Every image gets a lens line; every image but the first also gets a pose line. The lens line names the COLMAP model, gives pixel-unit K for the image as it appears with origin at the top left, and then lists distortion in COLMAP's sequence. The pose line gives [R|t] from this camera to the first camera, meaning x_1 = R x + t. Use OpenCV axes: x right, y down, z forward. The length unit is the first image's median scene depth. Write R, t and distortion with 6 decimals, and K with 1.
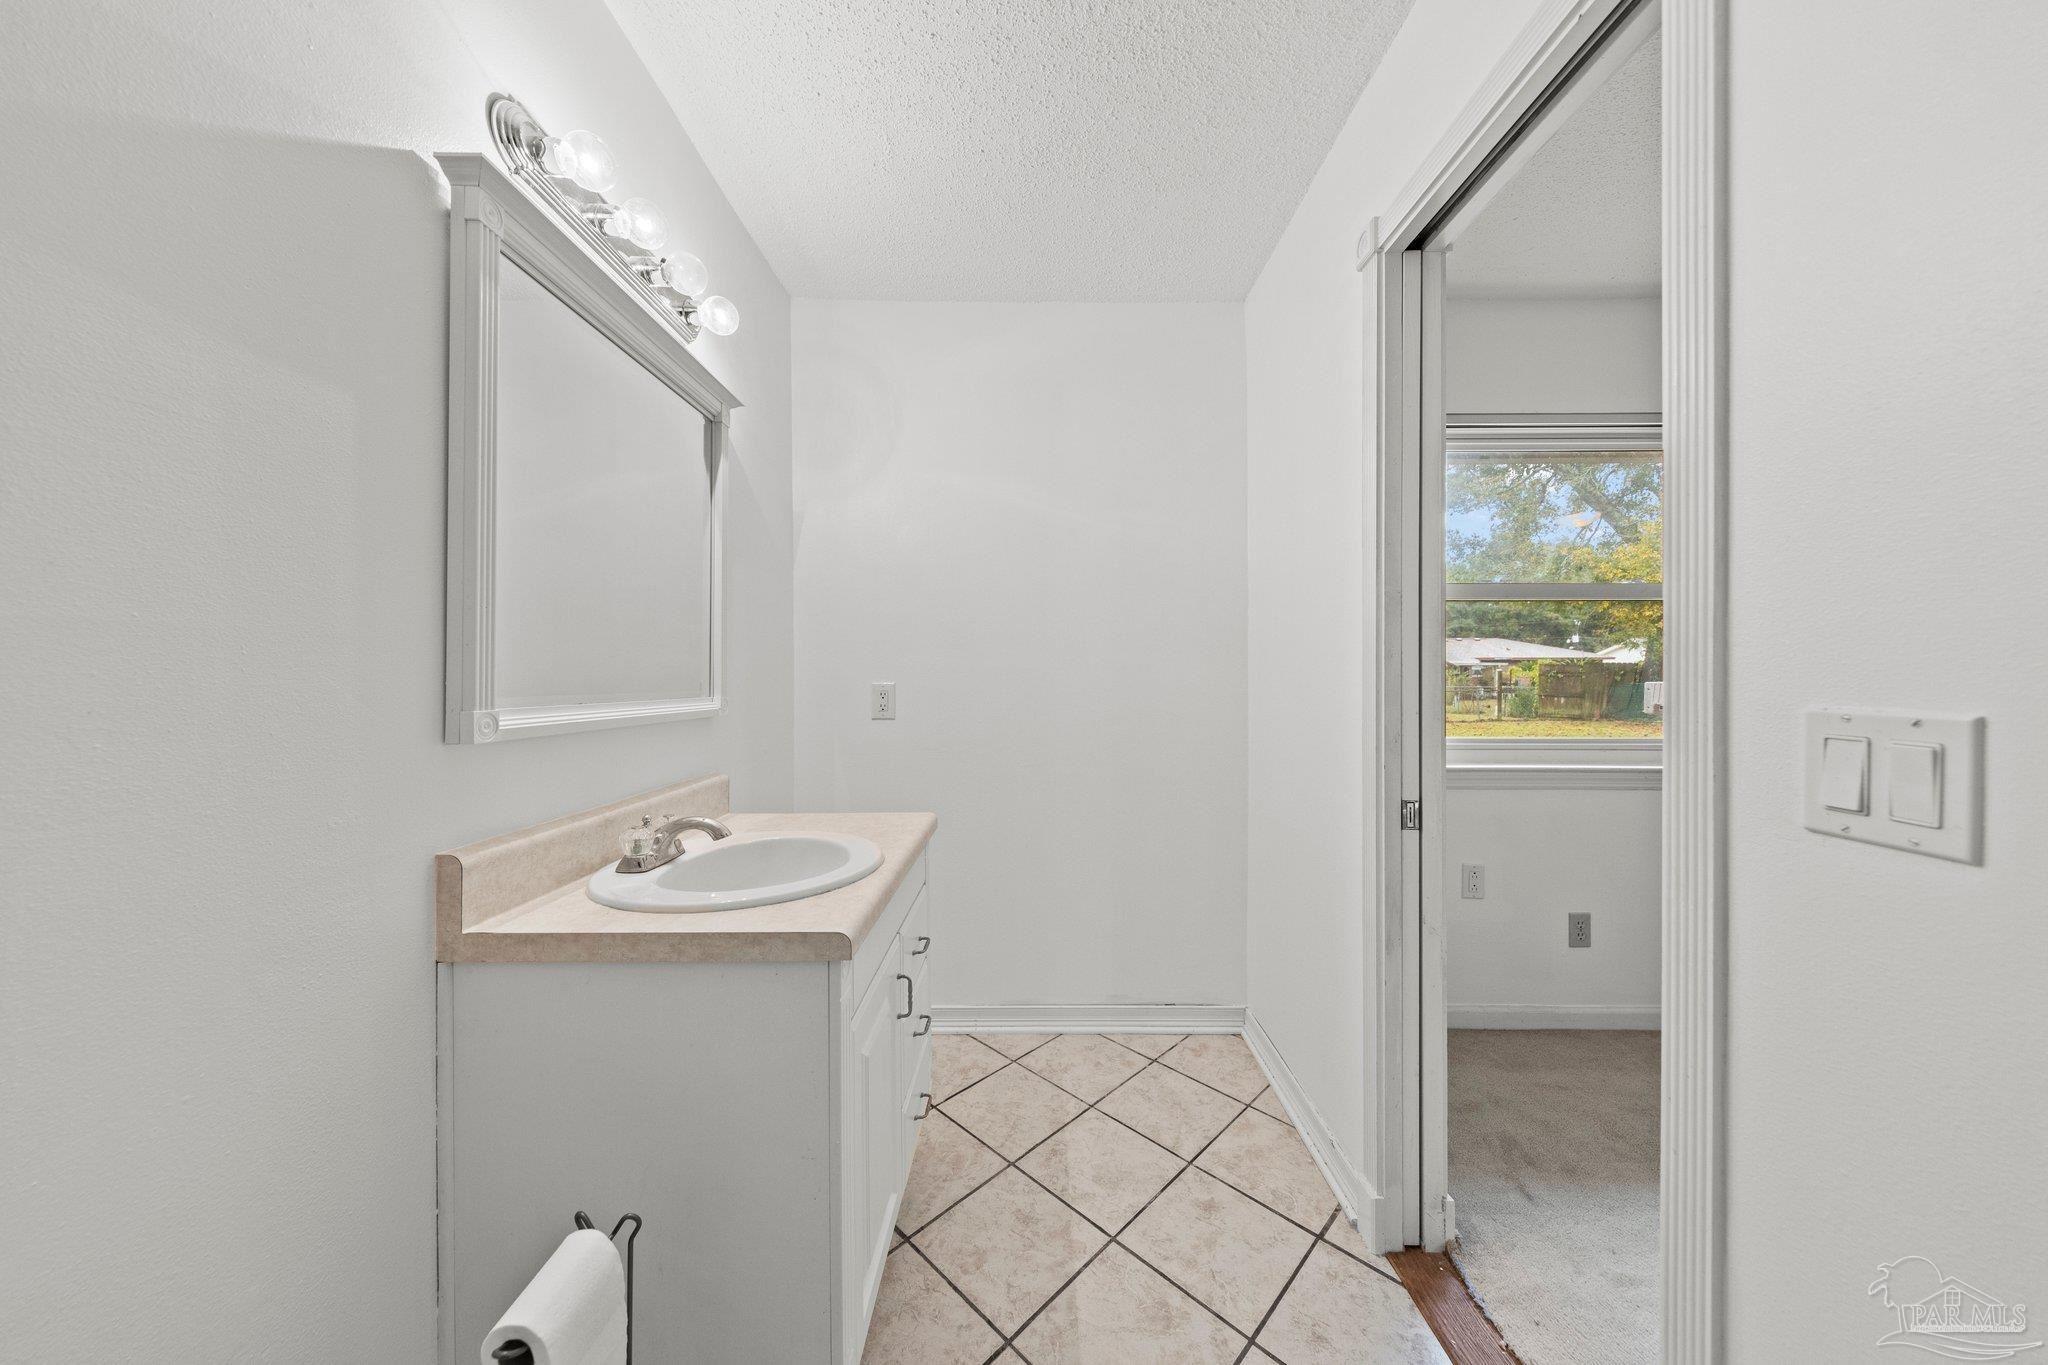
lens RADIAL K [[676.6, 0, 1031.8], [0, 676.6, 680.0], [0, 0, 1]] dist [-0.000379, -0.000299]
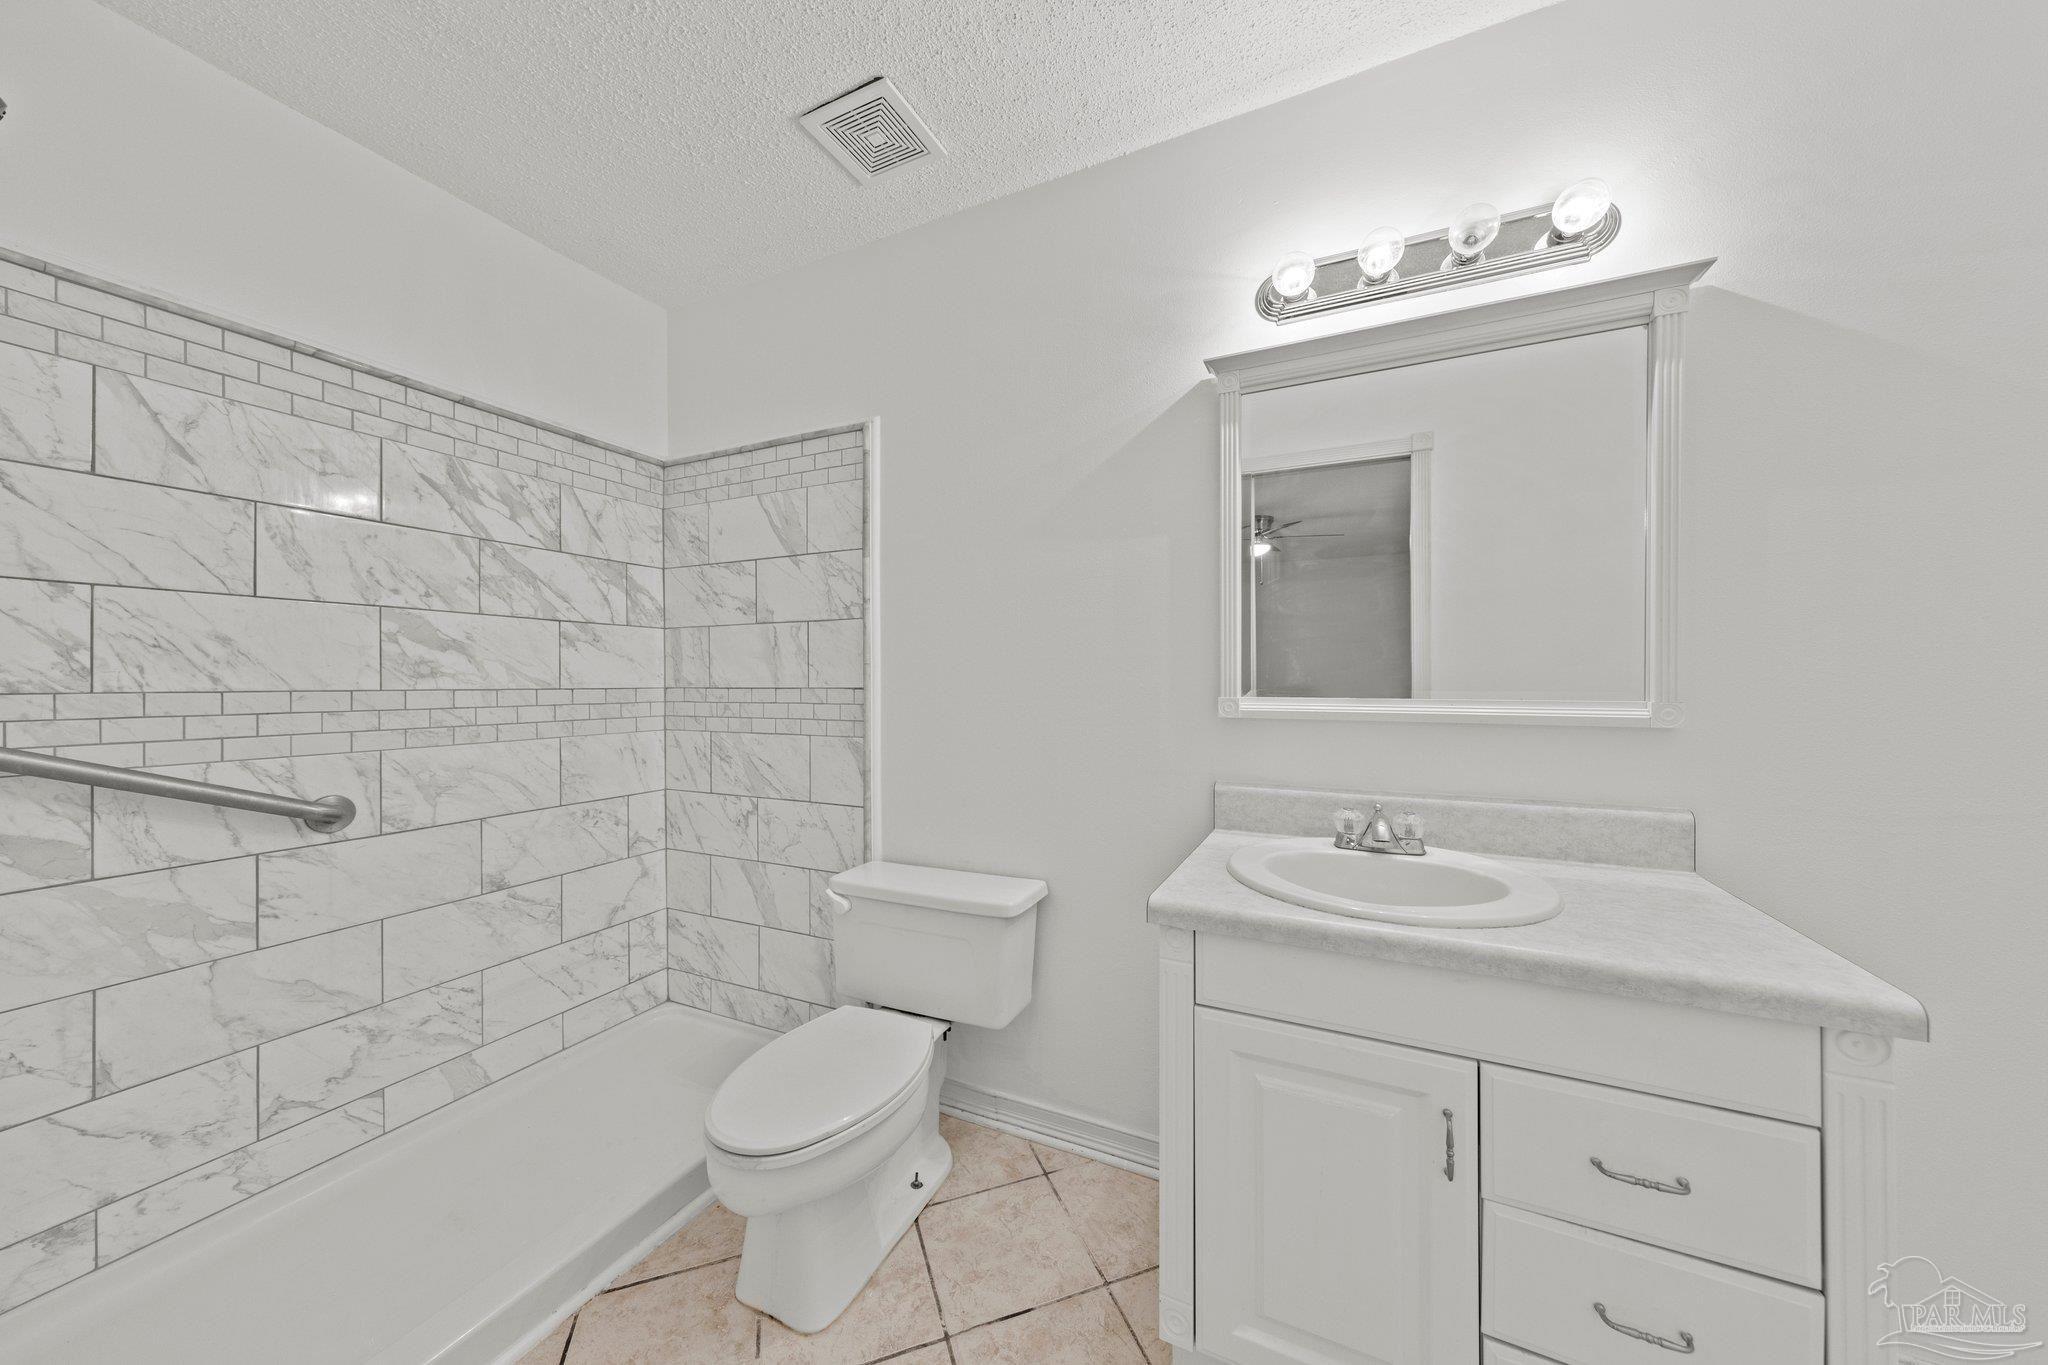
lens RADIAL K [[676.6, 0, 1031.0], [0, 676.6, 679.3], [0, 0, 1]] dist [-0.000379, -0.000299]
pose [[-0.425426, 0.002721, -0.904989, 0.780536], [0.003855, 0.999992, 0.001194, -0.000085], [0.904985, -0.002981, -0.425433, 1.194625]]
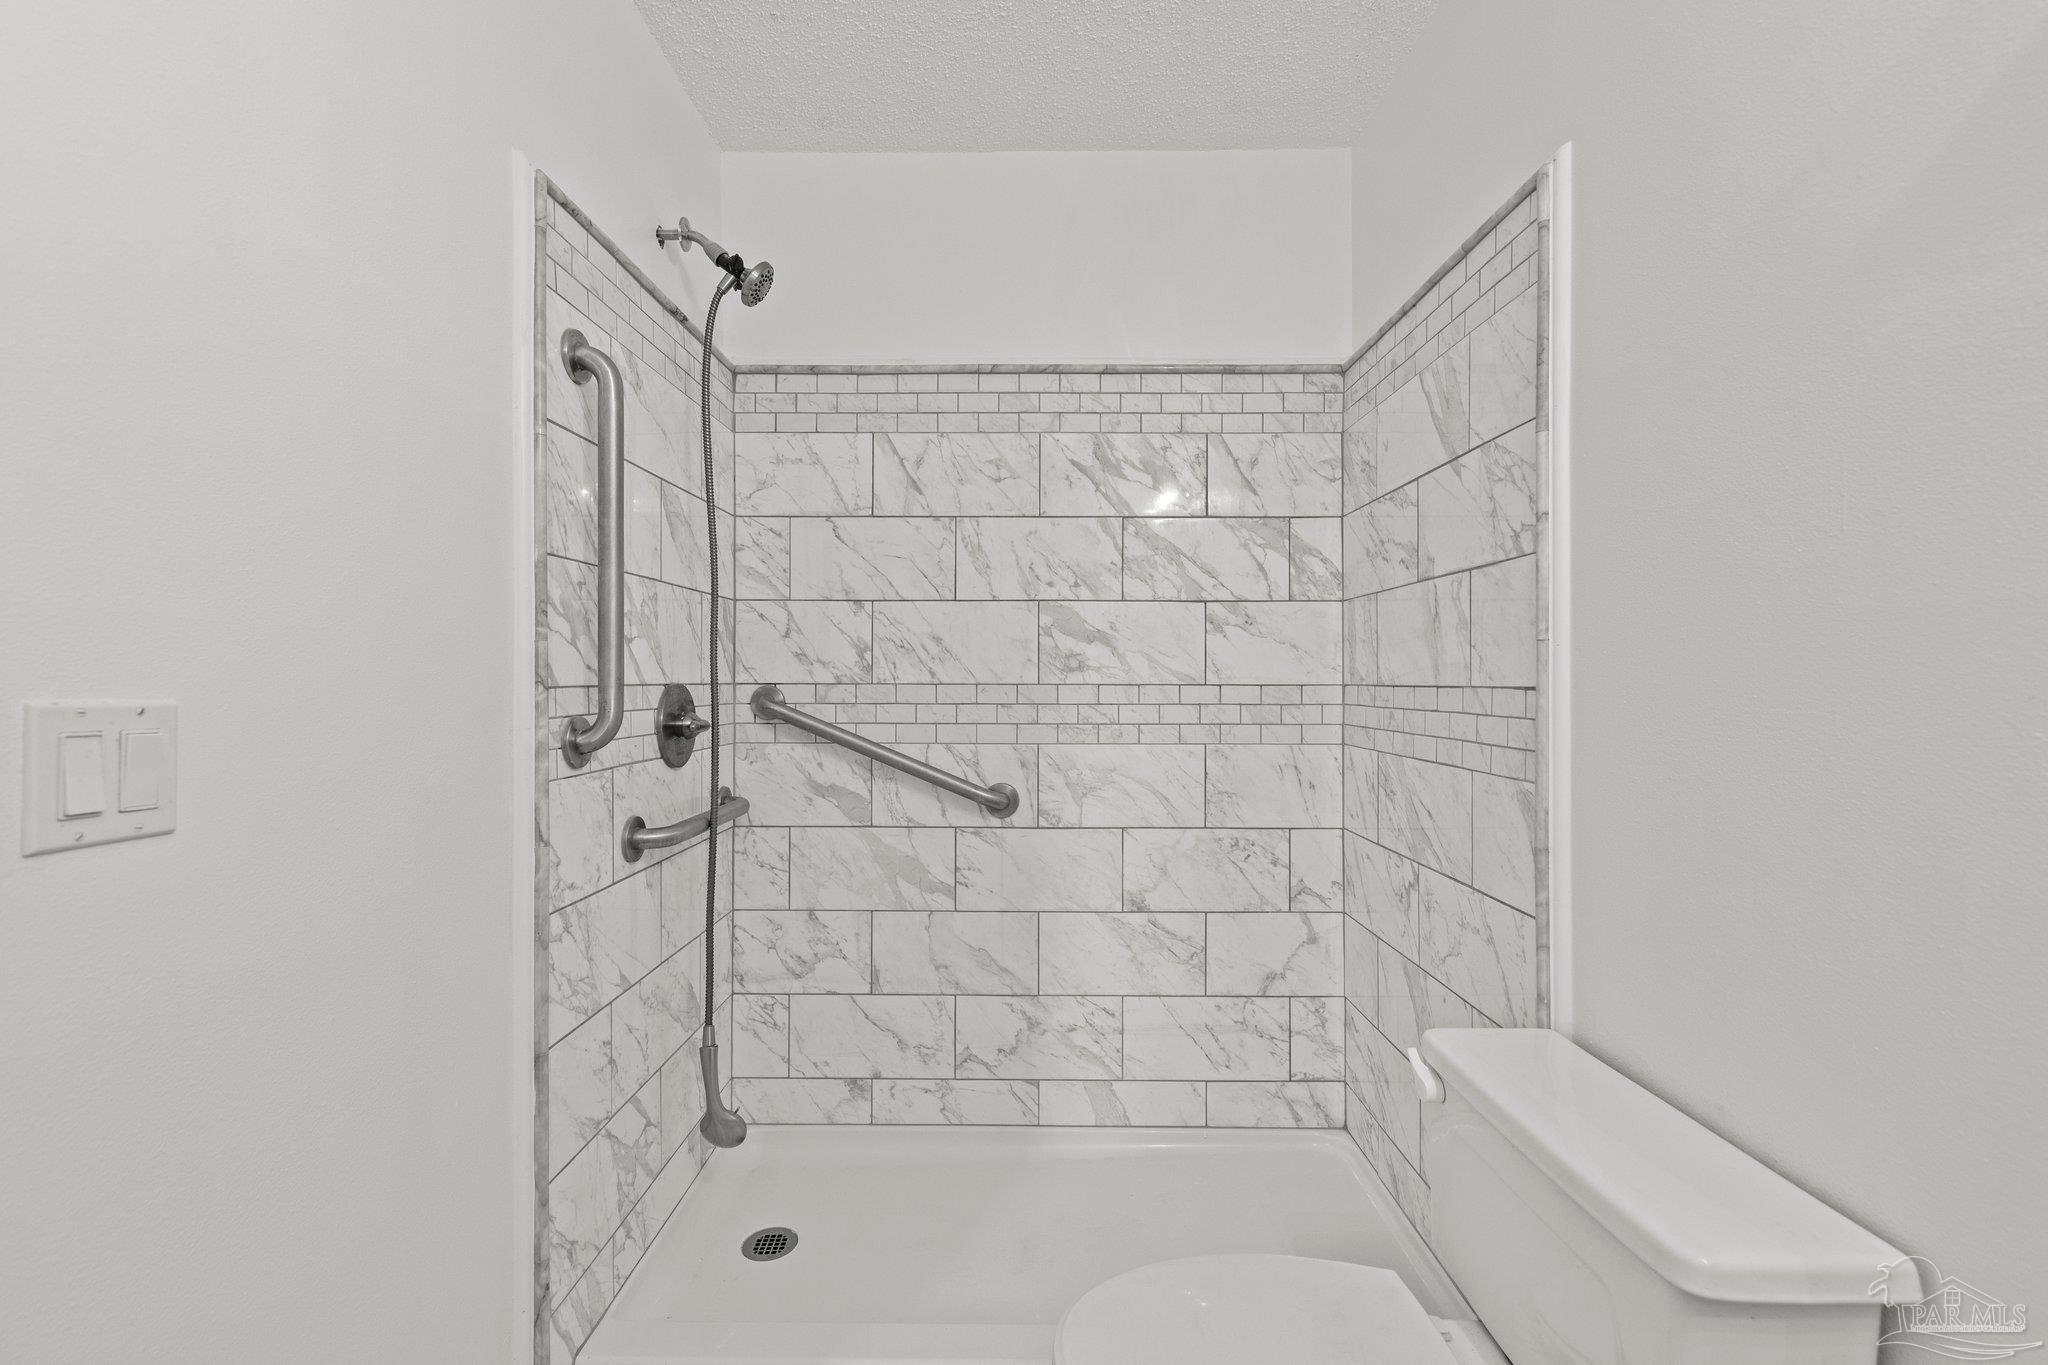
lens RADIAL K [[912.8, 0, 1017.3], [0, 912.8, 680.8], [0, 0, 1]] dist [0.001101, -0.000503]
pose [[-0.999803, 0.003559, 0.019551, -0.028696], [0.003590, 0.999992, 0.001536, 0.010819], [-0.019545, 0.001606, -0.999808, 1.298448]]
